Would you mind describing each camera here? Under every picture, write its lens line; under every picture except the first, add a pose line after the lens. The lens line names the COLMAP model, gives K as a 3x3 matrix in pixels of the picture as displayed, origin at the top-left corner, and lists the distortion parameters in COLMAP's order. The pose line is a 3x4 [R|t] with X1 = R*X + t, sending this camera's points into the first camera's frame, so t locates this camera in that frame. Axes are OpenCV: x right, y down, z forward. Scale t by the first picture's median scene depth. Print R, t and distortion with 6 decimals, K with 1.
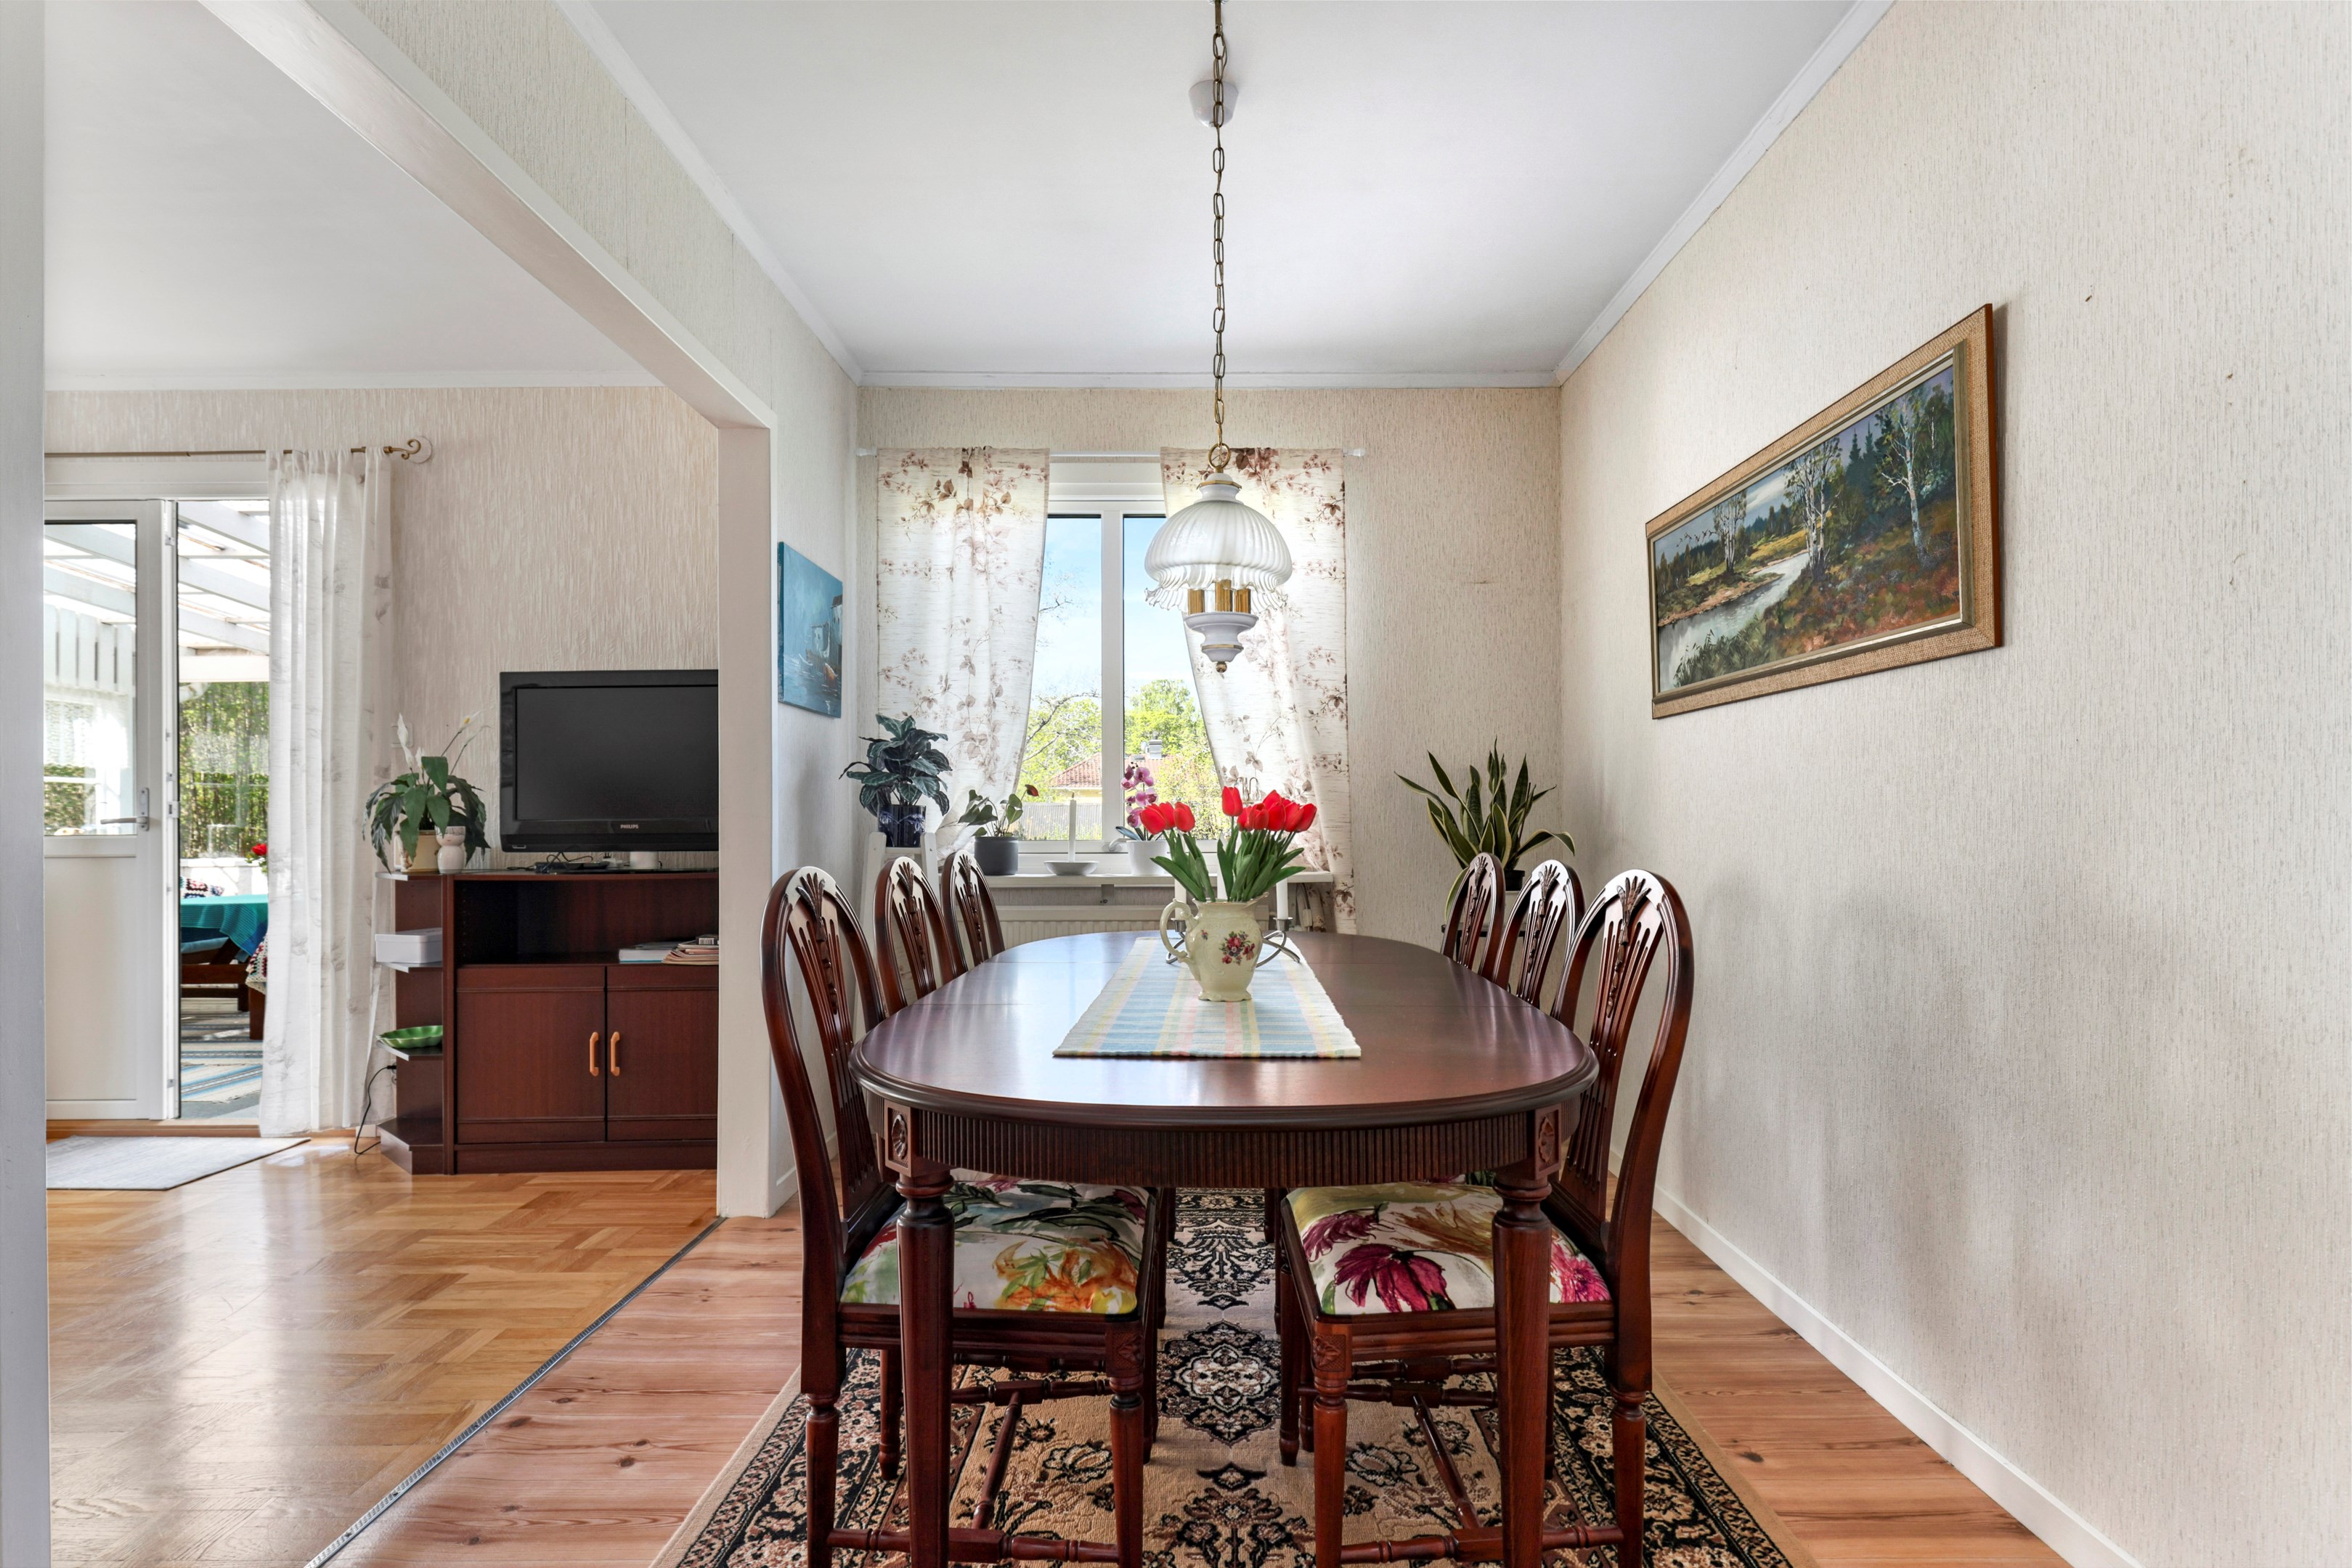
lens RADIAL K [[1227.7, 0, 1184.8], [0, 1227.7, 822.9], [0, 0, 1]] dist [-0.000170, -0.000002]
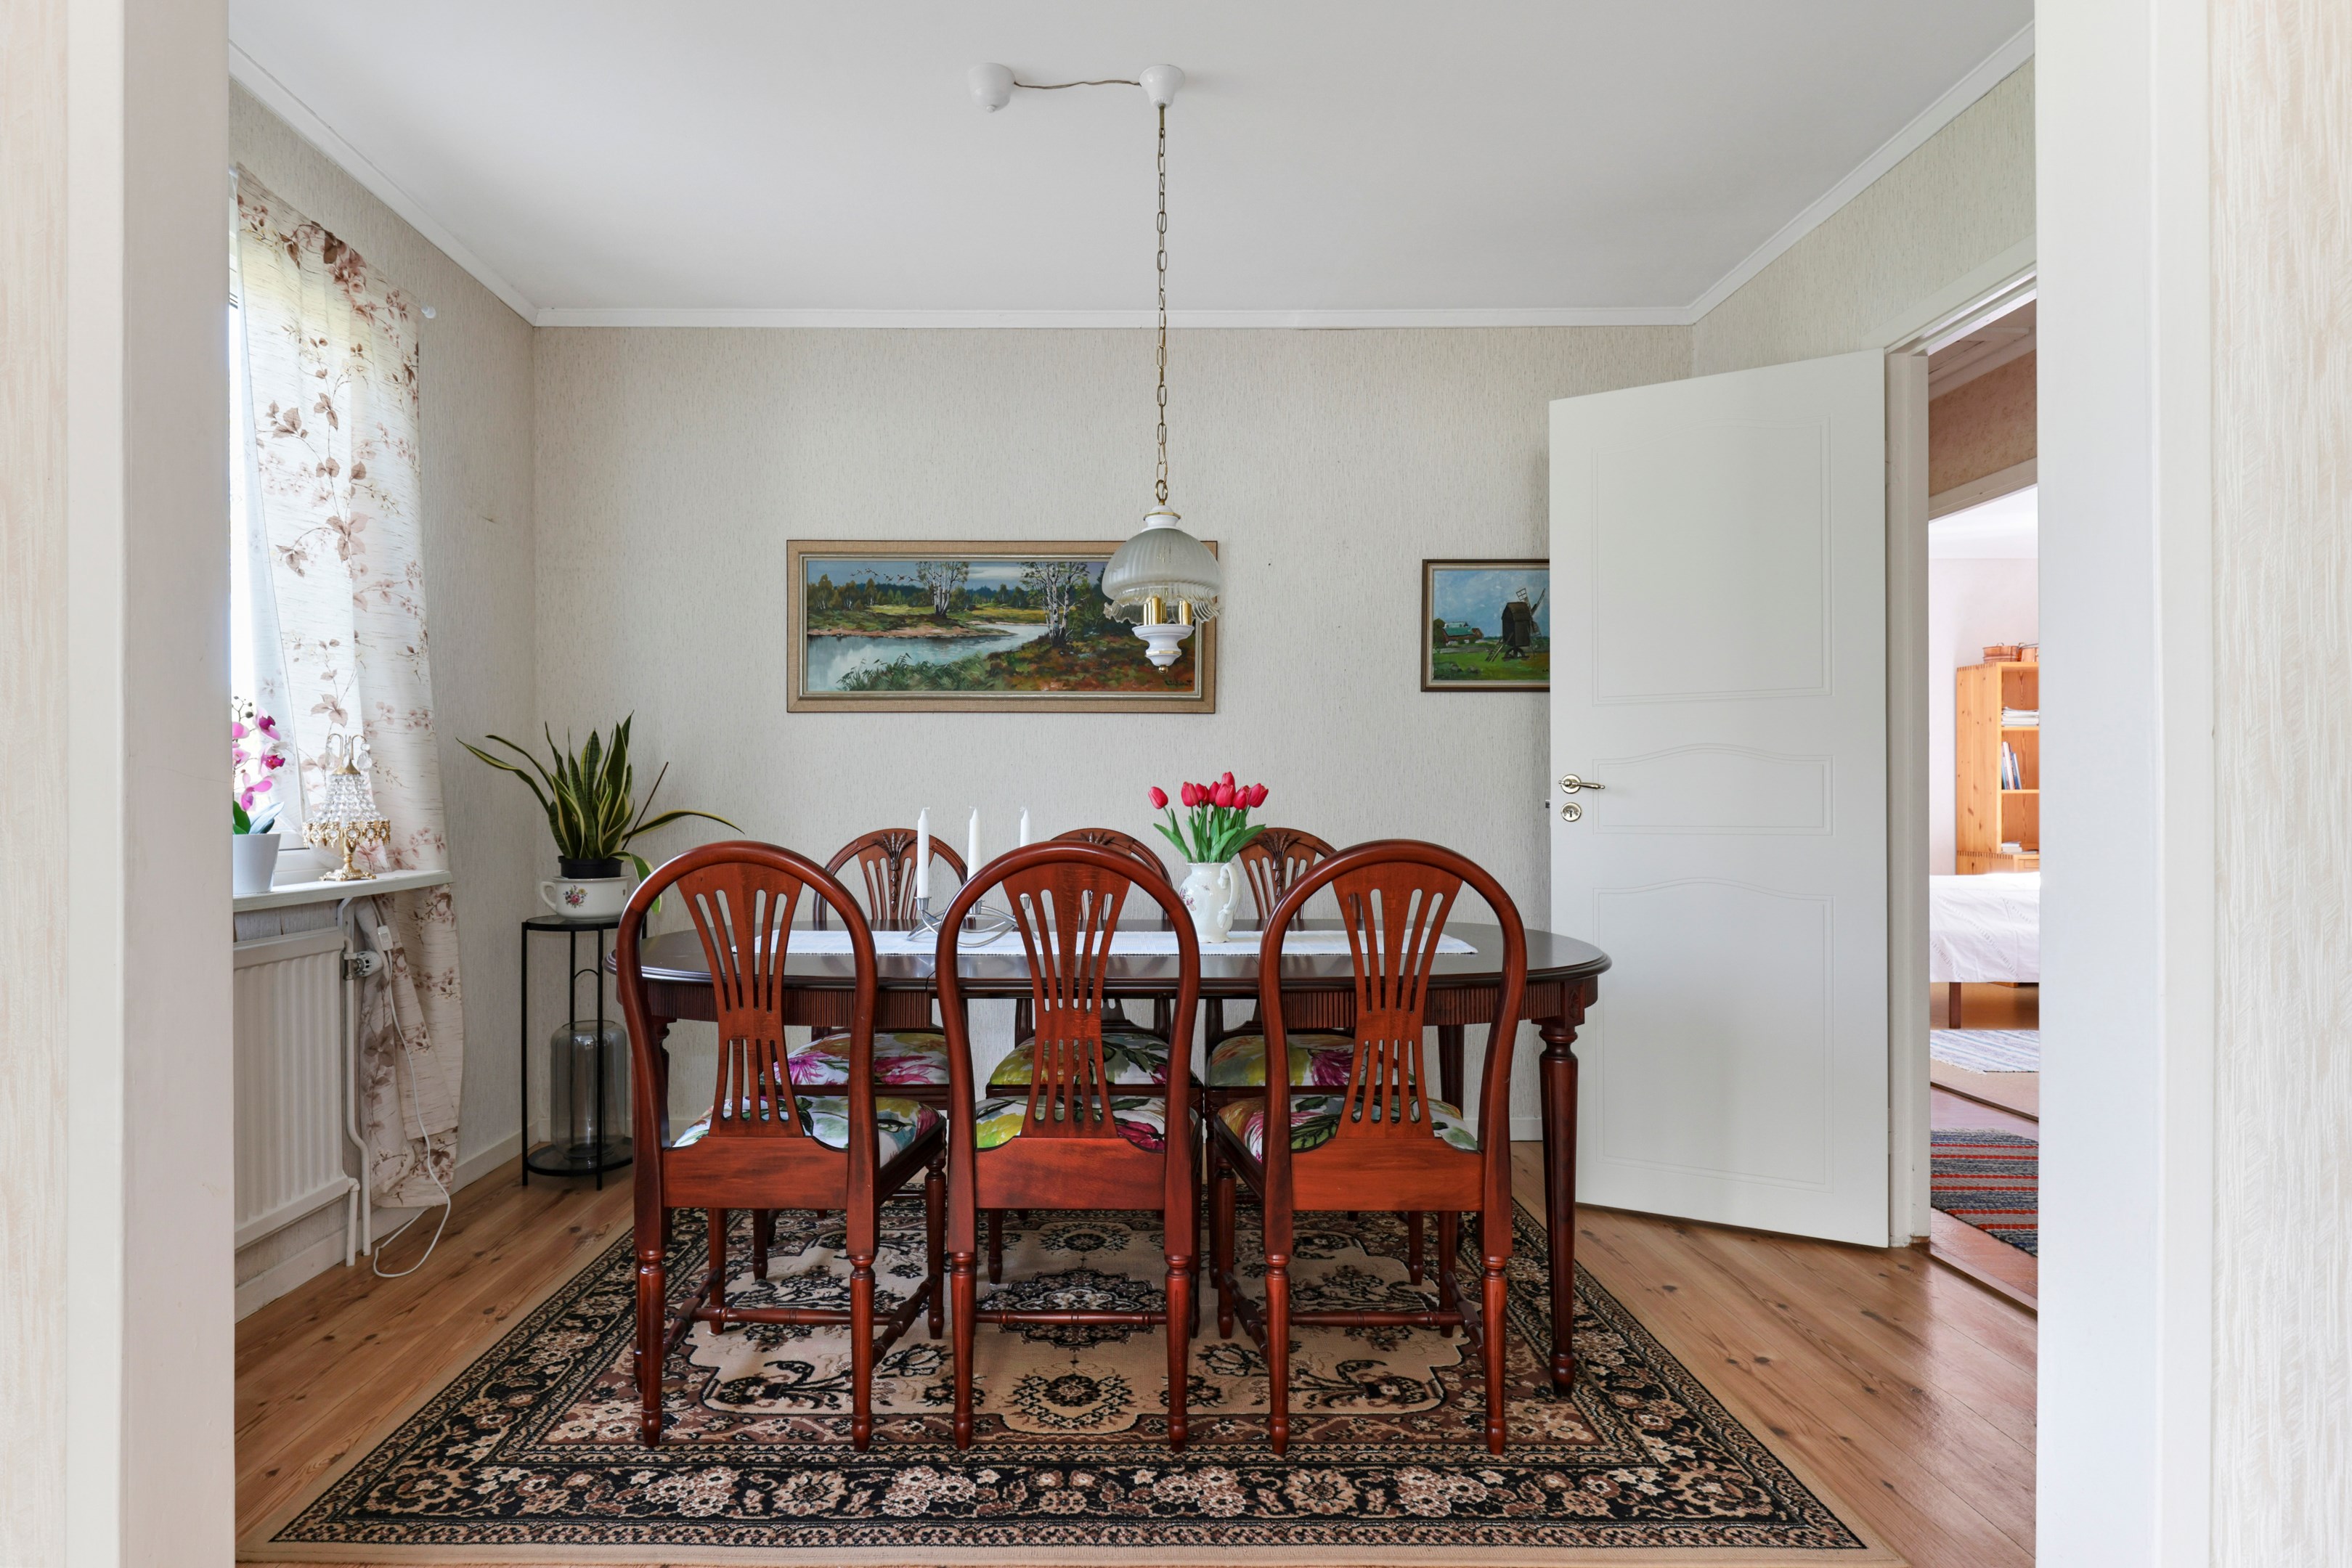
lens RADIAL K [[1213.1, 0, 1175.8], [0, 1213.1, 794.5], [0, 0, 1]] dist [-0.001608, 0.001166]
pose [[-0.079273, 0.010389, 0.996799, -0.893887], [0.002420, 0.999945, -0.010230, 0.004792], [-0.996850, 0.001602, -0.079294, 0.847904]]
